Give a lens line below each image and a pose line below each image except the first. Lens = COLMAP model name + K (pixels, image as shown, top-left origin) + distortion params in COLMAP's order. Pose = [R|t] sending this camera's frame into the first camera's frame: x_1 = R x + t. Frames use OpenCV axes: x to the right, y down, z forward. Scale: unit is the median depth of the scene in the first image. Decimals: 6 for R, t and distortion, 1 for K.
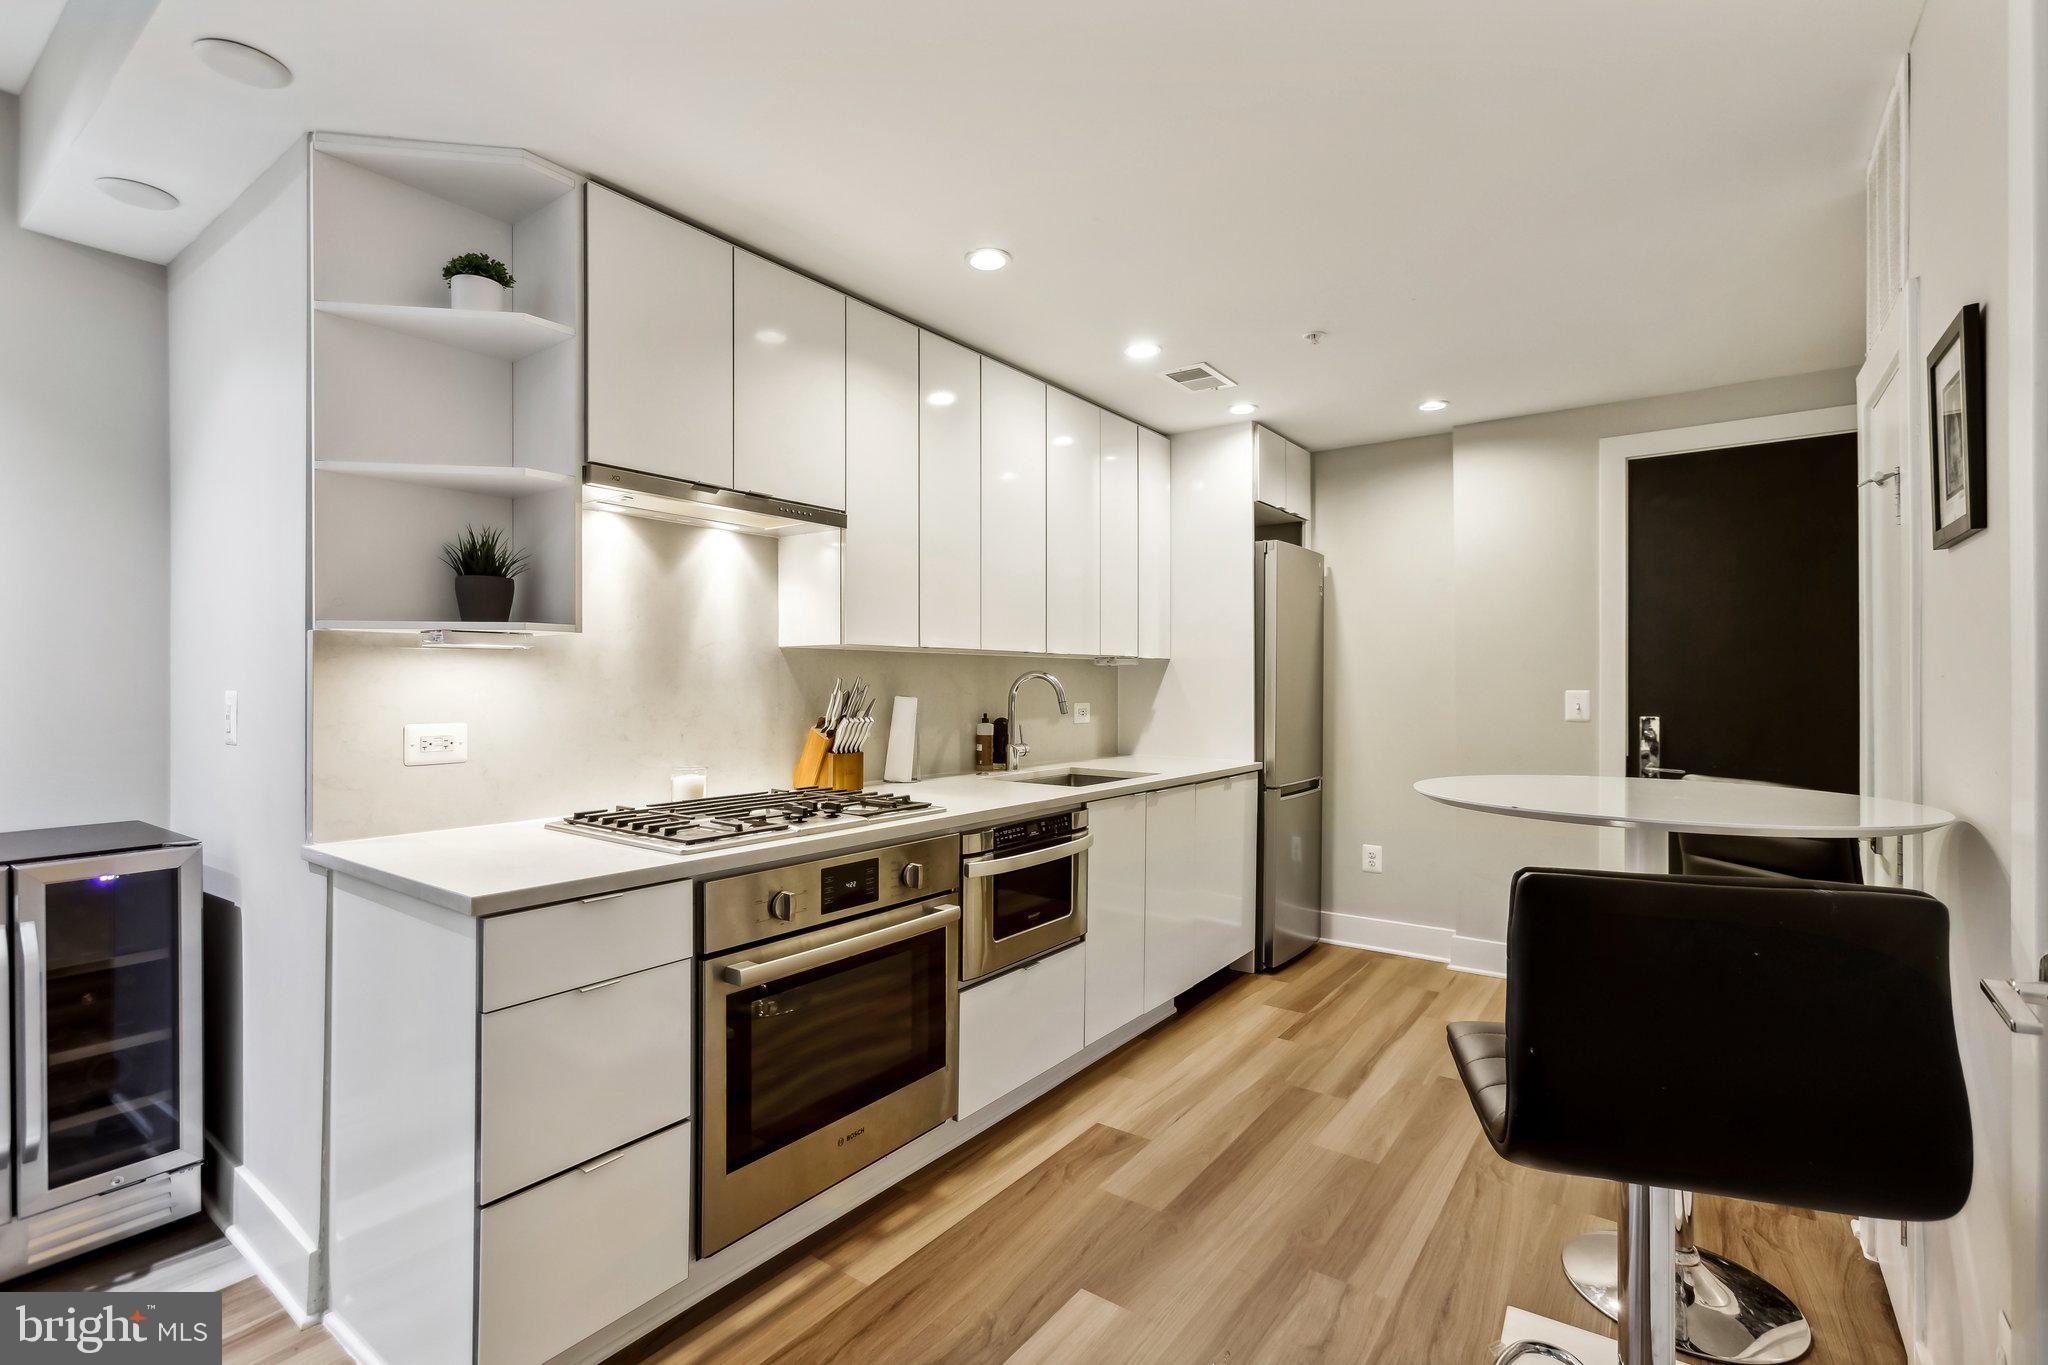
lens RADIAL K [[927.3, 0, 1025.5], [0, 927.3, 686.7], [0, 0, 1]] dist [-0.022151, 0.013609]
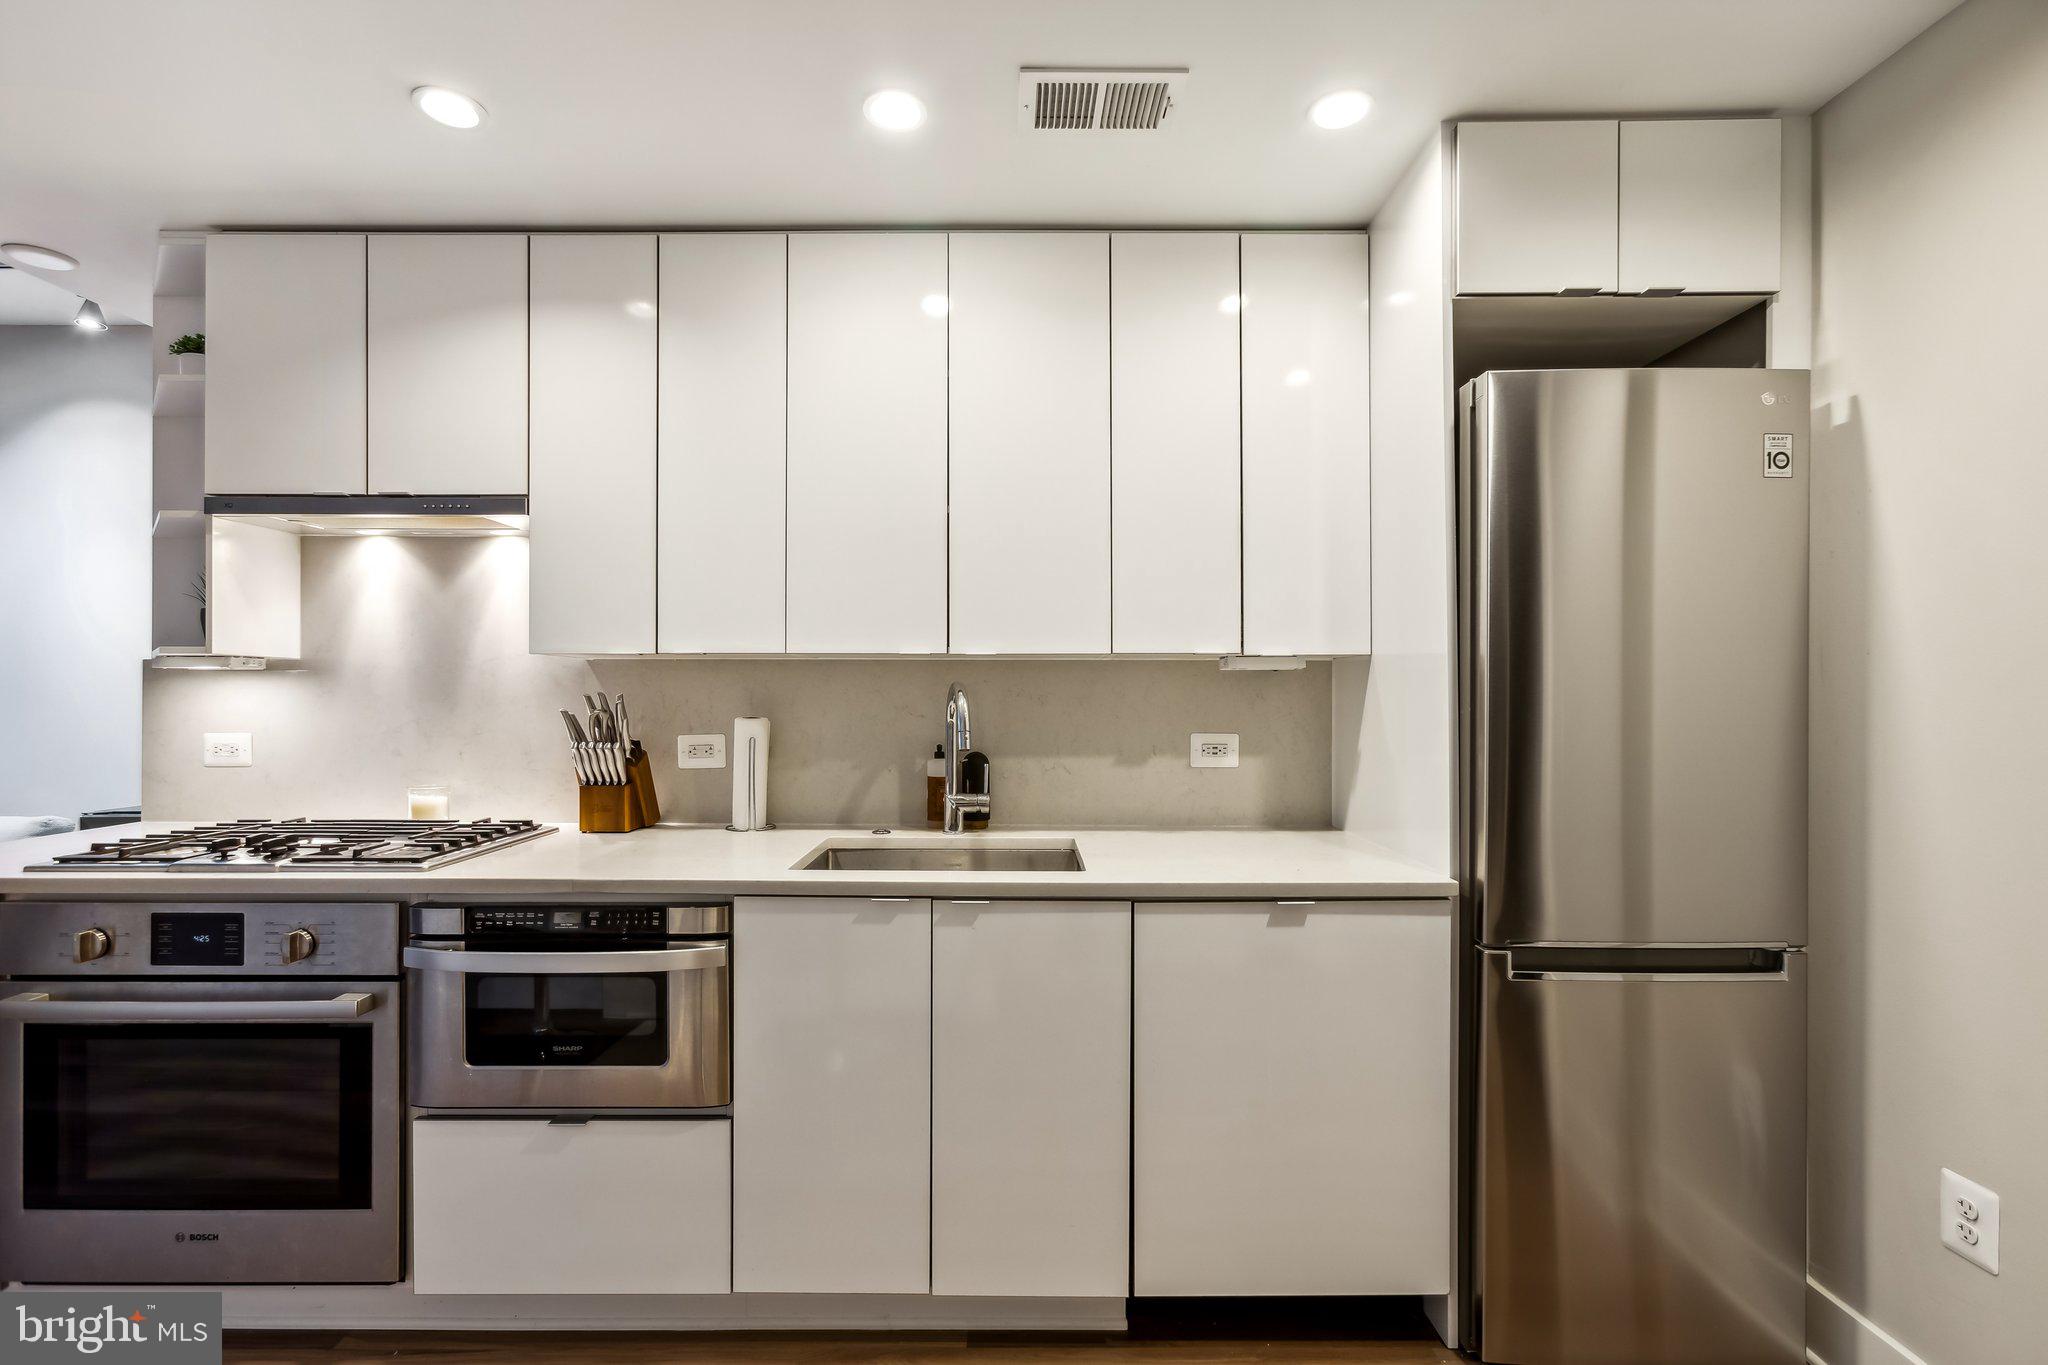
lens RADIAL K [[927.3, 0, 1022.9], [0, 927.3, 697.0], [0, 0, 1]] dist [-0.022151, 0.013609]
pose [[0.596506, 0.000659, -0.802608, 0.731510], [-0.004304, 0.999988, -0.002378, -0.006612], [0.802597, 0.004873, 0.596502, 0.859568]]
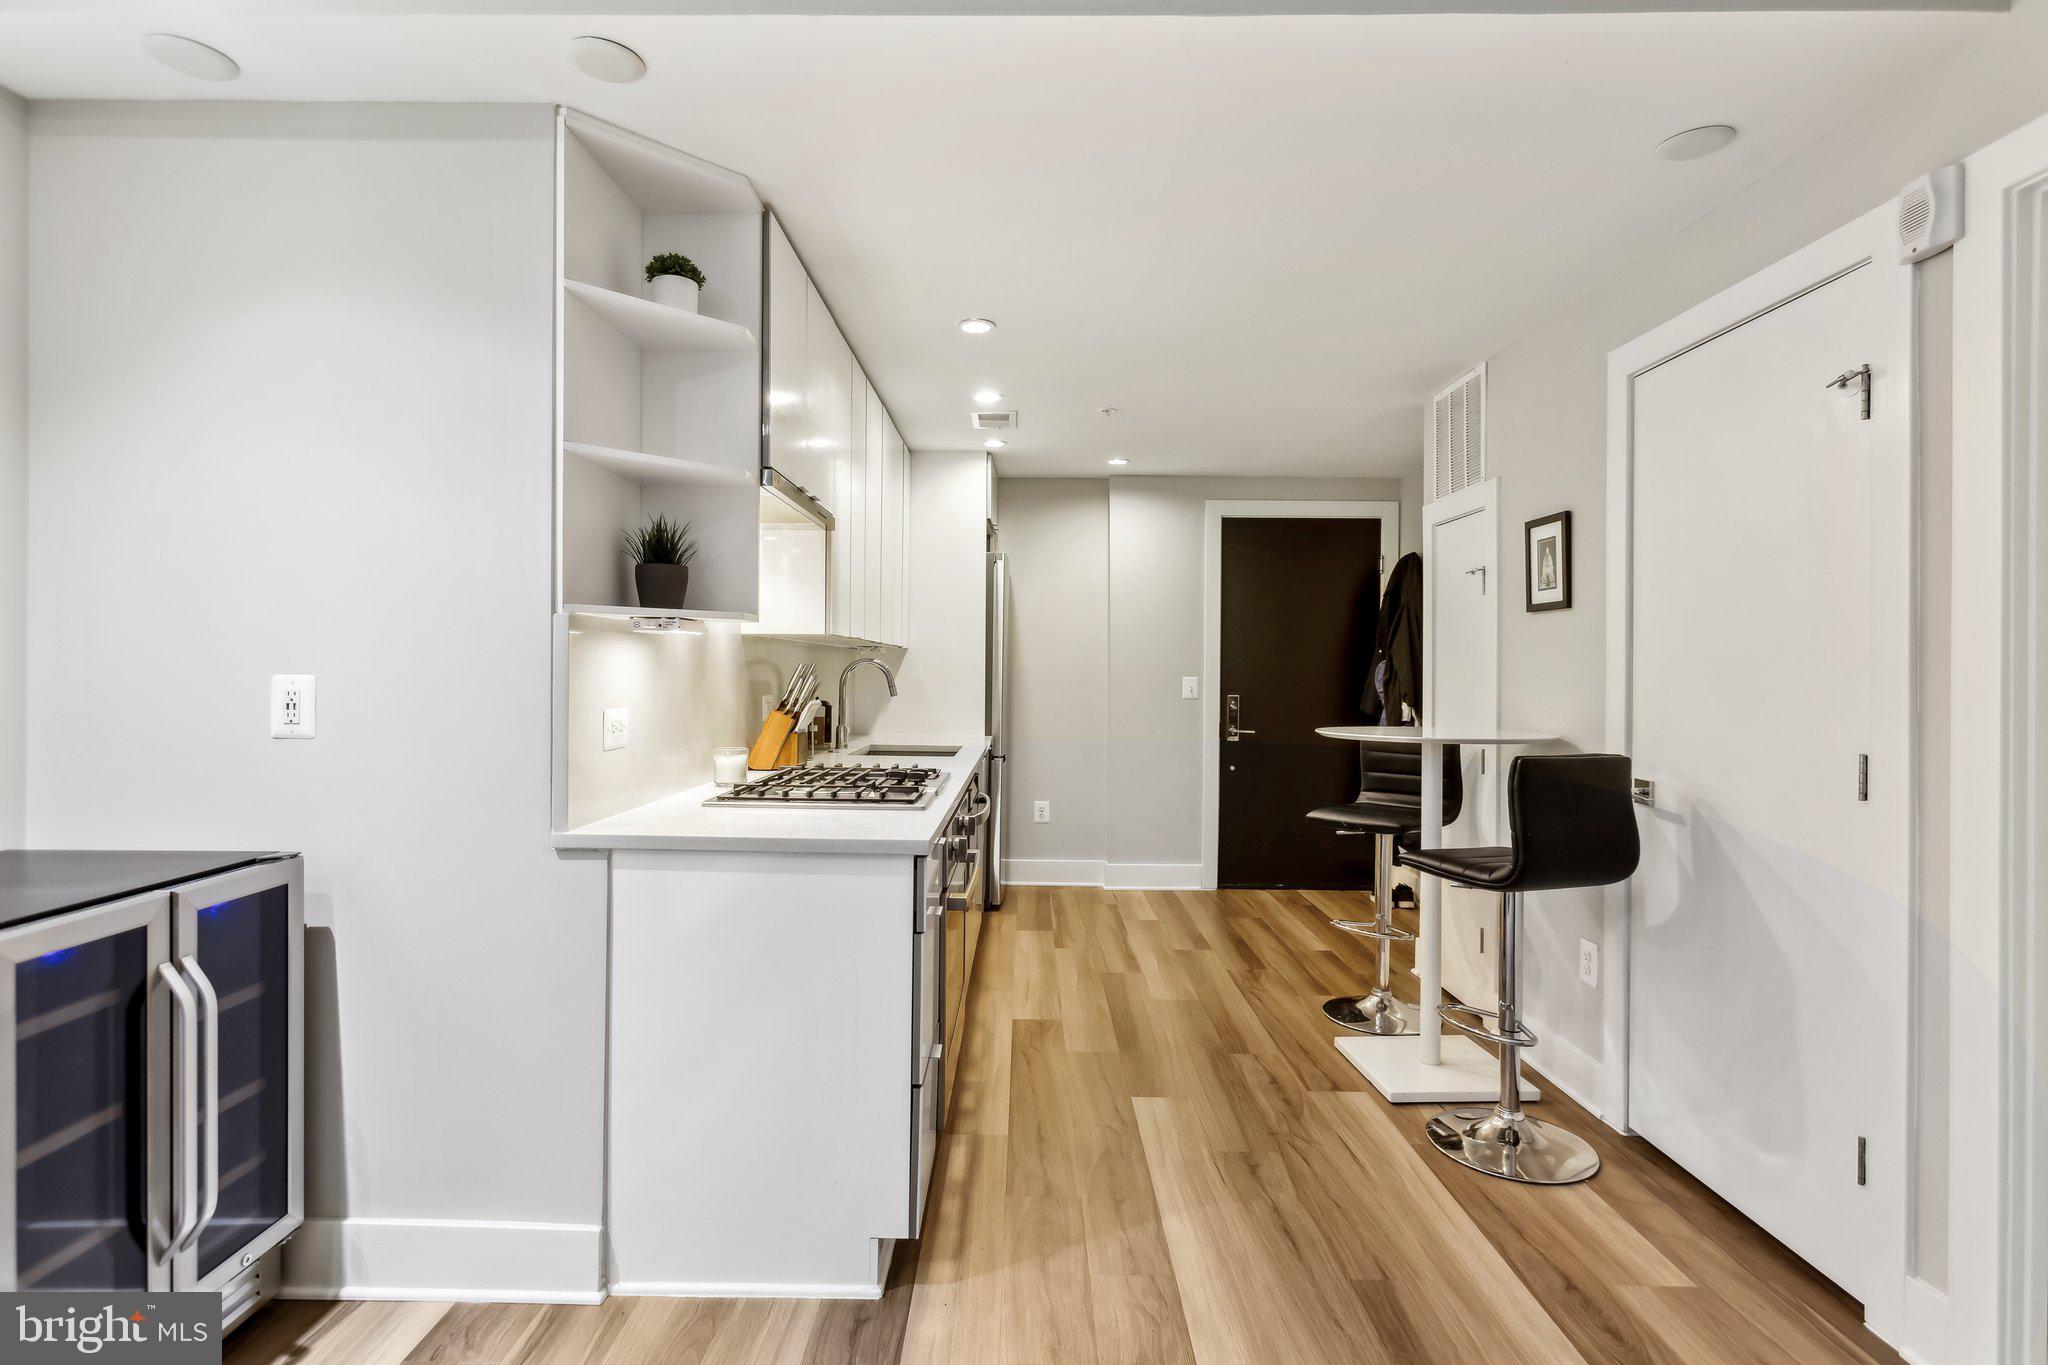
lens RADIAL K [[990.5, 0, 1020.5], [0, 990.5, 670.5], [0, 0, 1]] dist [-0.010438, 0.007054]
pose [[0.812046, 0.006701, 0.583555, -0.704680], [-0.006834, 0.999975, -0.001973, -0.001558], [-0.583553, -0.002386, 0.812071, -0.103223]]
